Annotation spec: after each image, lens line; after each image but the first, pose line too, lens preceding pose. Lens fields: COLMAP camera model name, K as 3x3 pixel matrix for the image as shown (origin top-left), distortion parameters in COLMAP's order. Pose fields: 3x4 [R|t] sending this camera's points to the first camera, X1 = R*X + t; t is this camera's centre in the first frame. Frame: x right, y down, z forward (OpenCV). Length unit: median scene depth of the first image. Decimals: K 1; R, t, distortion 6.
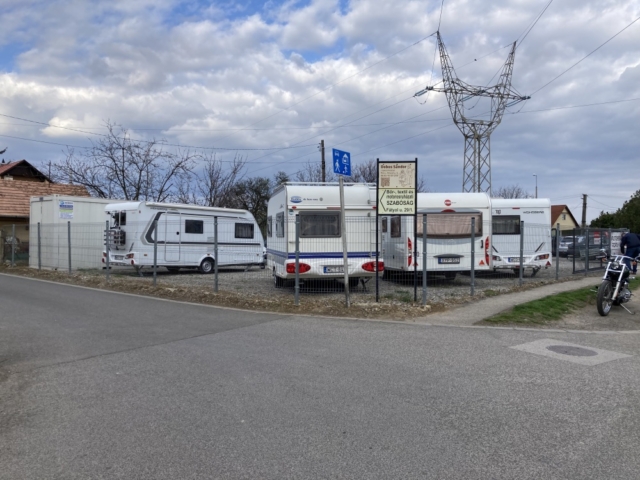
lens RADIAL K [[550.2, 0, 320.0], [0, 550.2, 240.0], [0, 0, 1]] dist [0.015339, 0.003111]
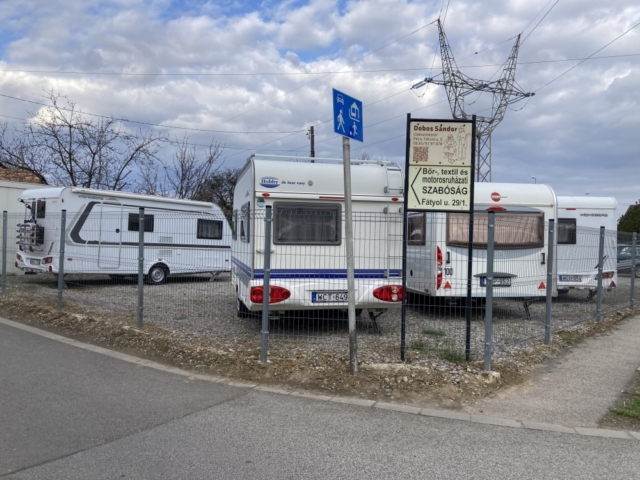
lens RADIAL K [[551.2, 0, 320.0], [0, 551.2, 240.0], [0, 0, 1]] dist [-0.000925, 0.001888]
pose [[0.999538, 0.025323, 0.016821, 0.003009], [-0.025343, 0.999678, 0.000995, -0.009257], [-0.016790, -0.001421, 0.999858, 0.319449]]
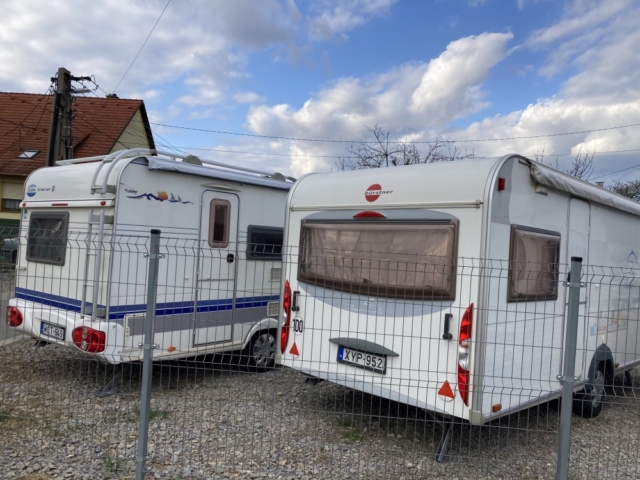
lens RADIAL K [[550.2, 0, 320.0], [0, 550.2, 240.0], [0, 0, 1]] dist [0.015339, 0.003111]
pose [[0.597165, 0.033277, -0.801428, 0.494195], [-0.064100, 0.997923, -0.006327, -0.033515], [0.799553, 0.055149, 0.598058, 0.770332]]
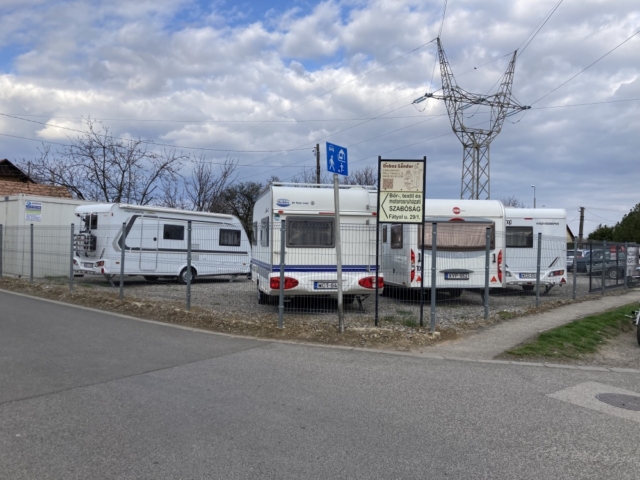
lens RADIAL K [[550.2, 0, 320.0], [0, 550.2, 240.0], [0, 0, 1]] dist [0.015339, 0.003111]
pose [[0.999797, 0.019046, 0.006584, 0.007718], [-0.018950, 0.999718, -0.014321, -0.003780], [-0.006855, 0.014193, 0.999876, 0.119451]]
